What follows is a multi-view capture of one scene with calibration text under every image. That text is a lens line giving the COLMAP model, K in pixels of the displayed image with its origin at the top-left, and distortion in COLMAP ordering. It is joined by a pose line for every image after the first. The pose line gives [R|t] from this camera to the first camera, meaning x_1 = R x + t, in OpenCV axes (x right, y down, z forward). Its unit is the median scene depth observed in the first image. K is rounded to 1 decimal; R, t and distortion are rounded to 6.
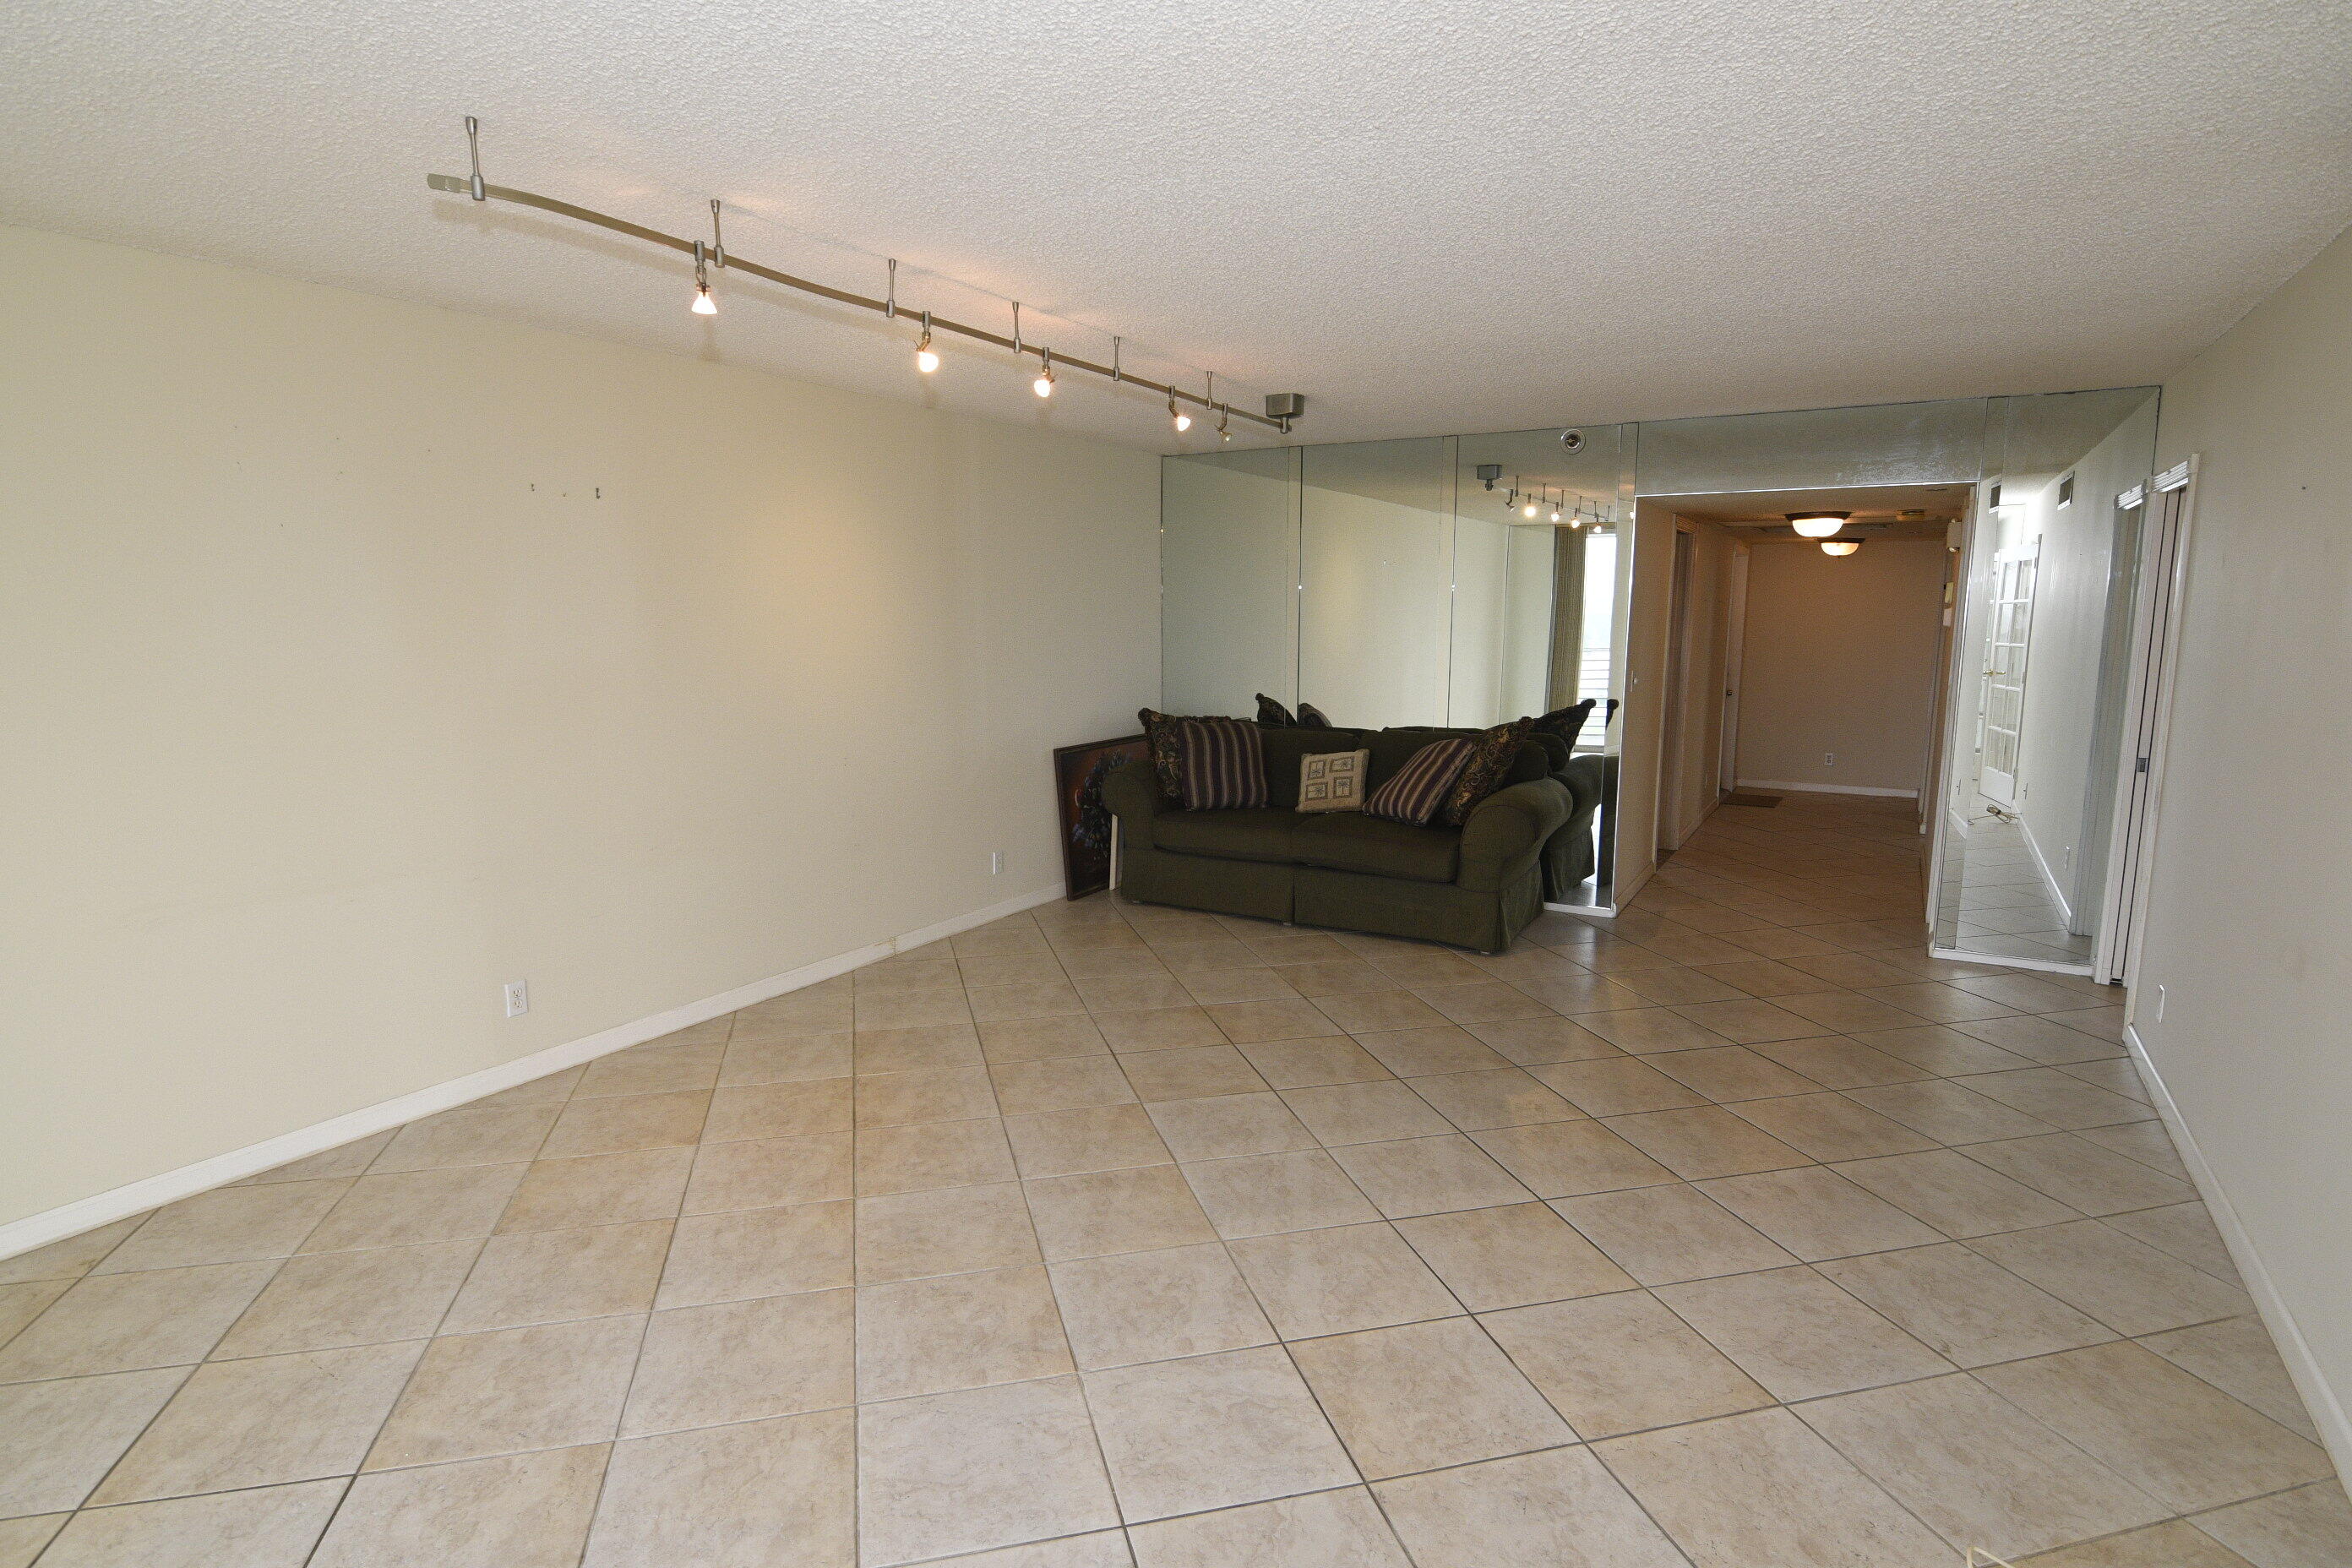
lens RADIAL K [[1222.6, 0, 1157.5], [0, 1222.6, 807.5], [0, 0, 1]] dist [-0.004032, -0.011819]
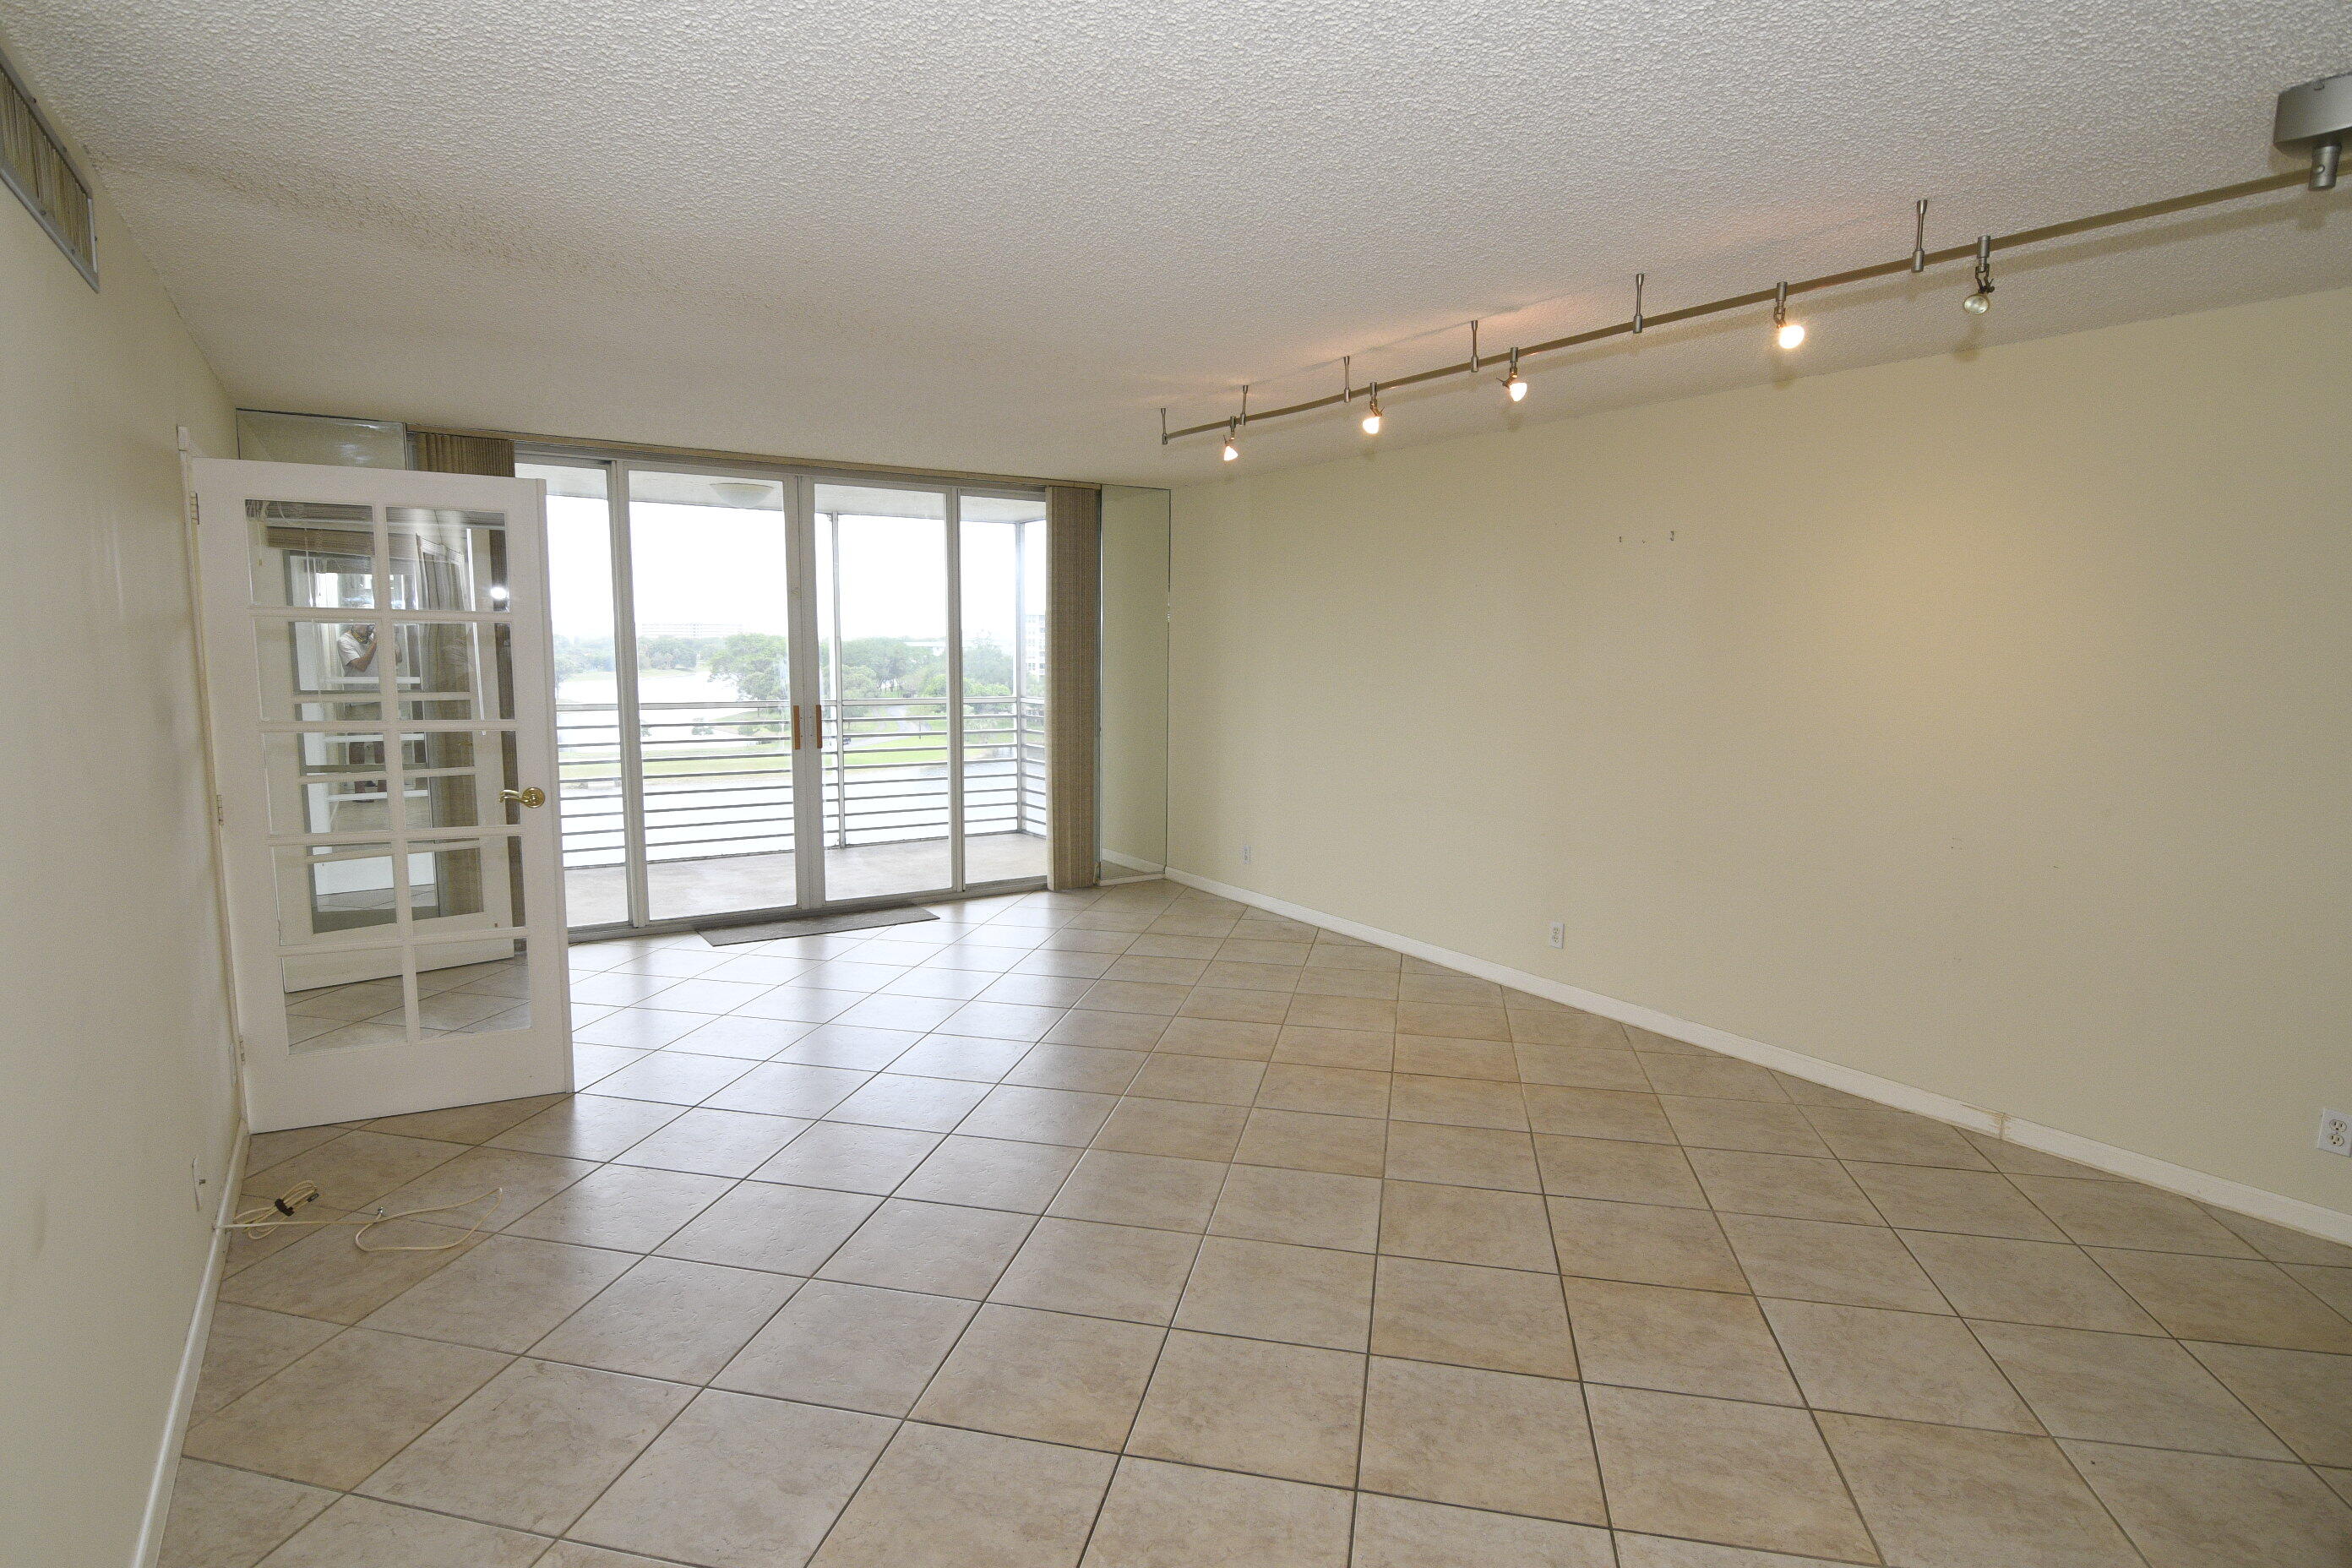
lens RADIAL K [[1222.6, 0, 1157.5], [0, 1222.6, 807.5], [0, 0, 1]] dist [-0.004032, -0.011819]
pose [[-0.443158, 0.120521, -0.888305, 0.829067], [-0.153429, 0.966103, 0.207618, -0.185524], [0.883216, 0.228300, -0.409645, 1.155763]]
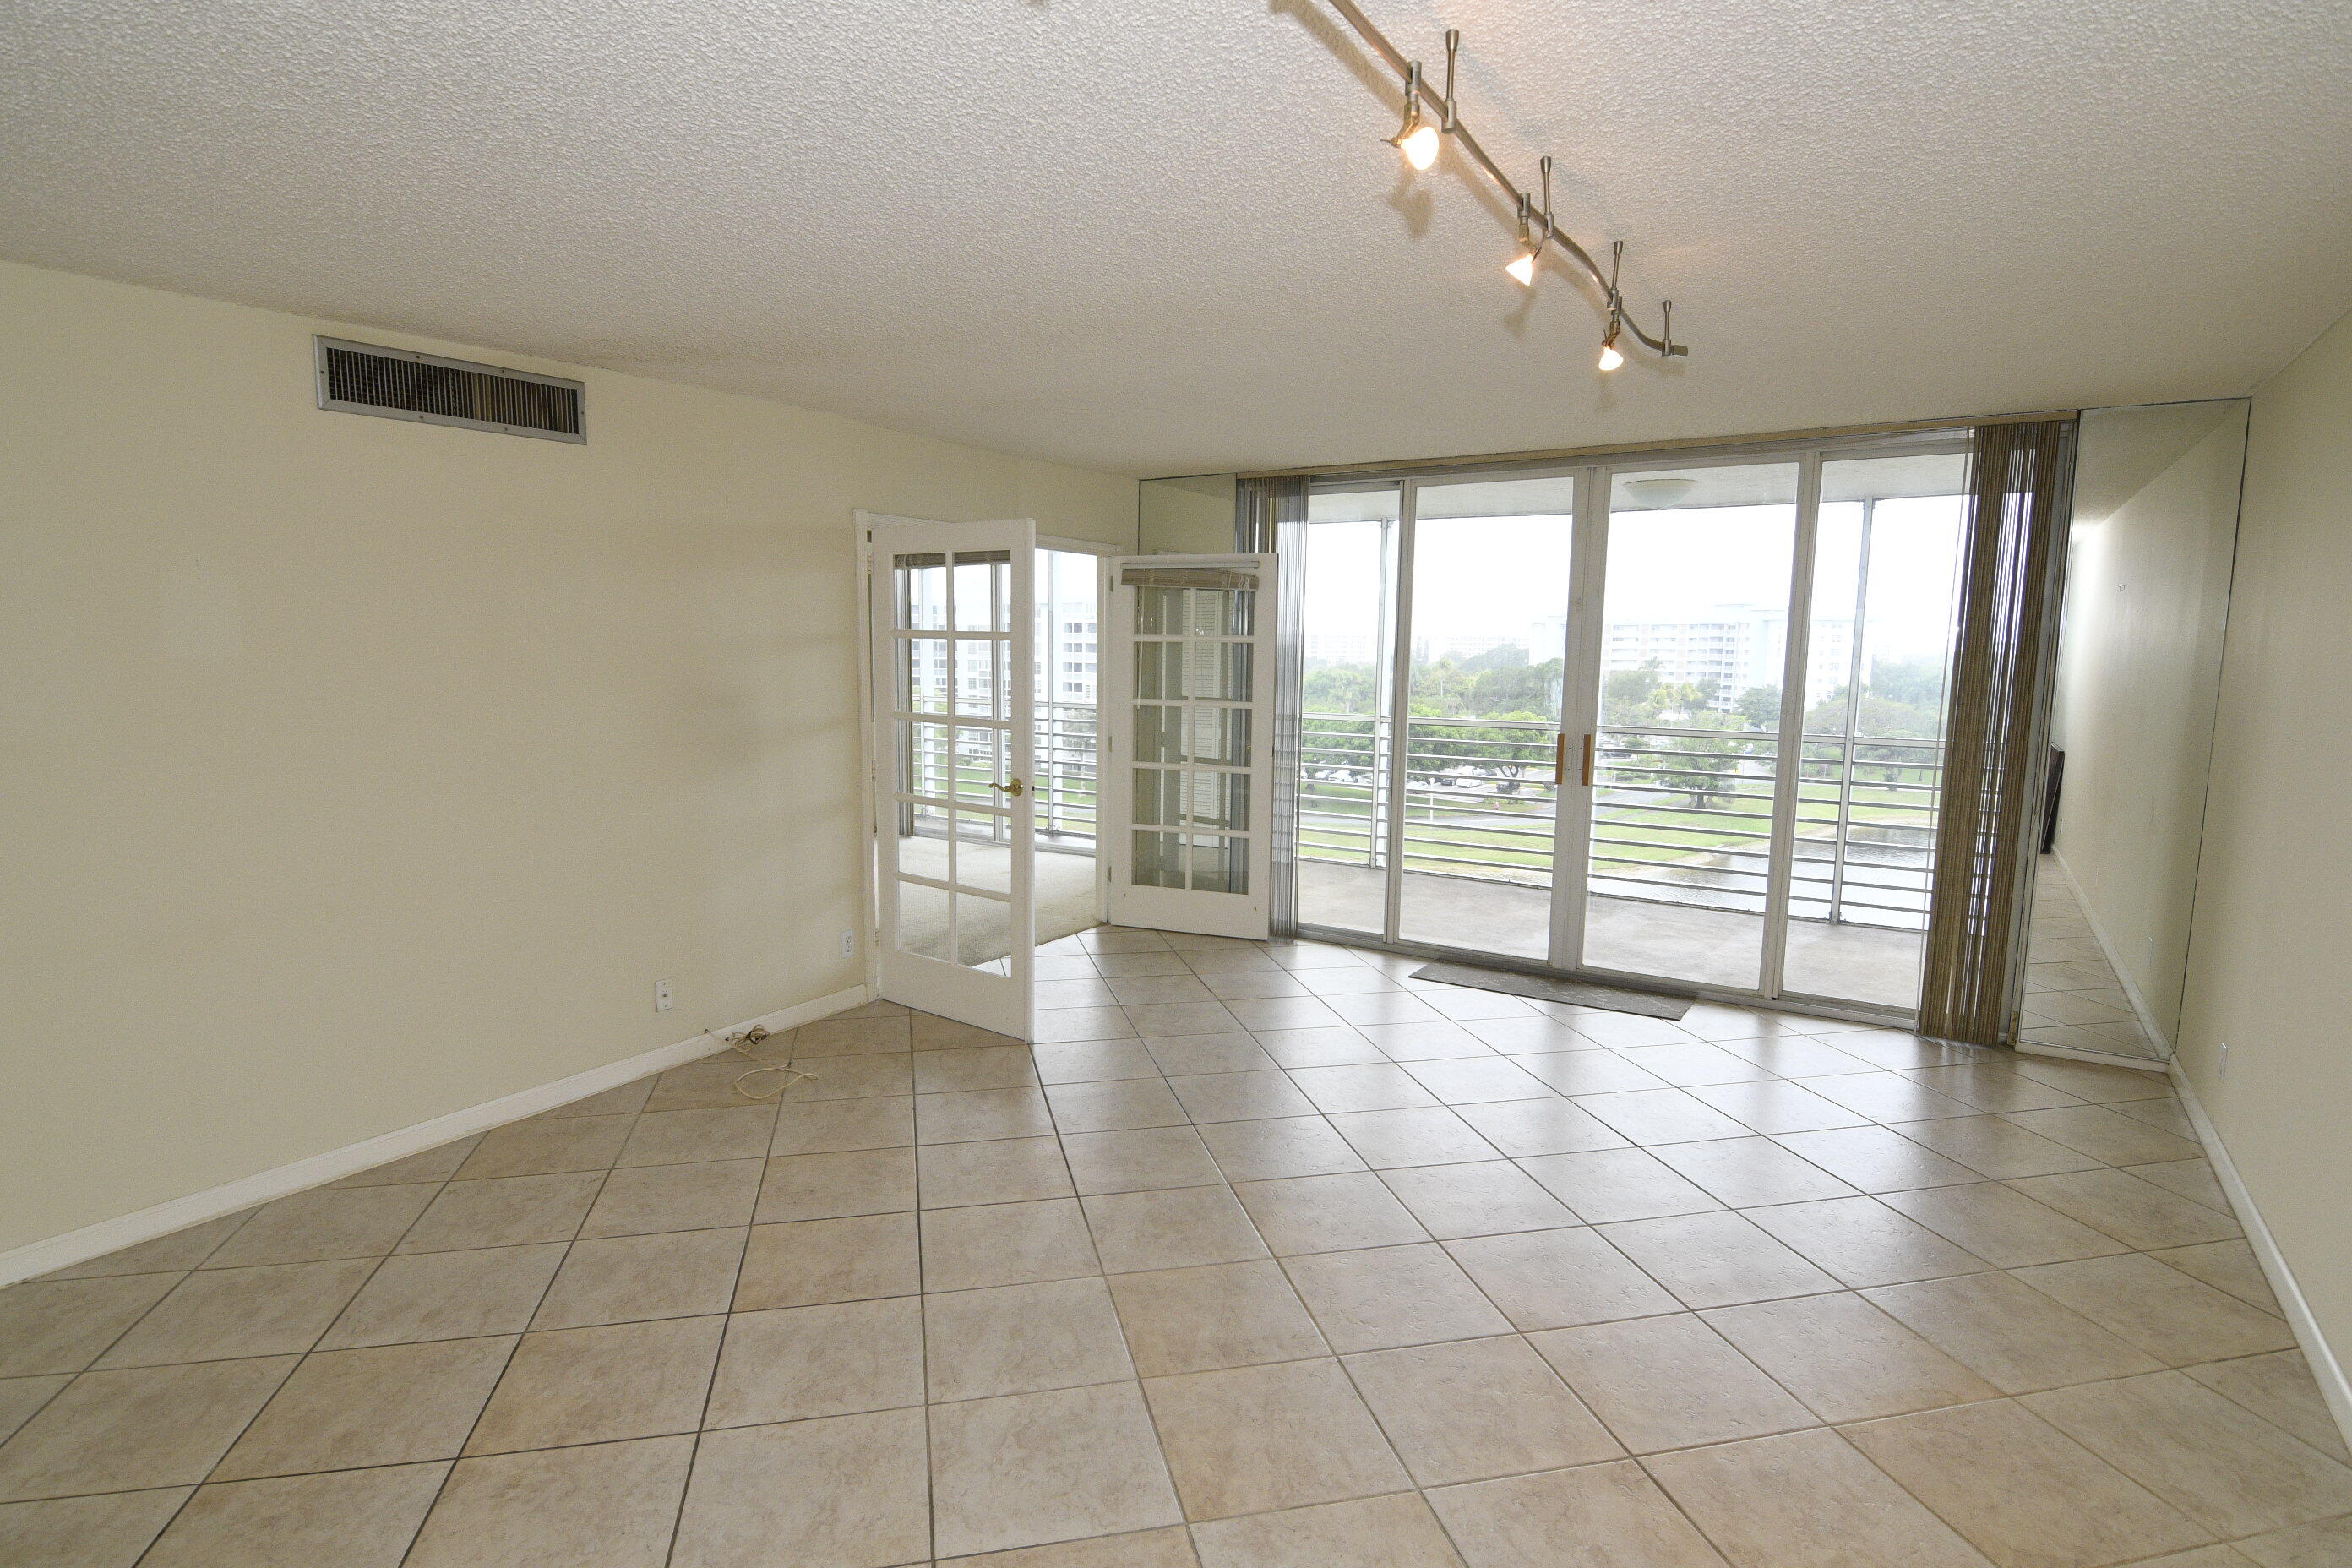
lens RADIAL K [[1222.6, 0, 1157.5], [0, 1222.6, 807.5], [0, 0, 1]] dist [-0.004032, -0.011819]
pose [[-0.999410, -0.010230, 0.032797, -0.014580], [-0.000354, 0.957647, 0.287946, -0.231714], [-0.034354, 0.287764, -0.957085, 1.434289]]
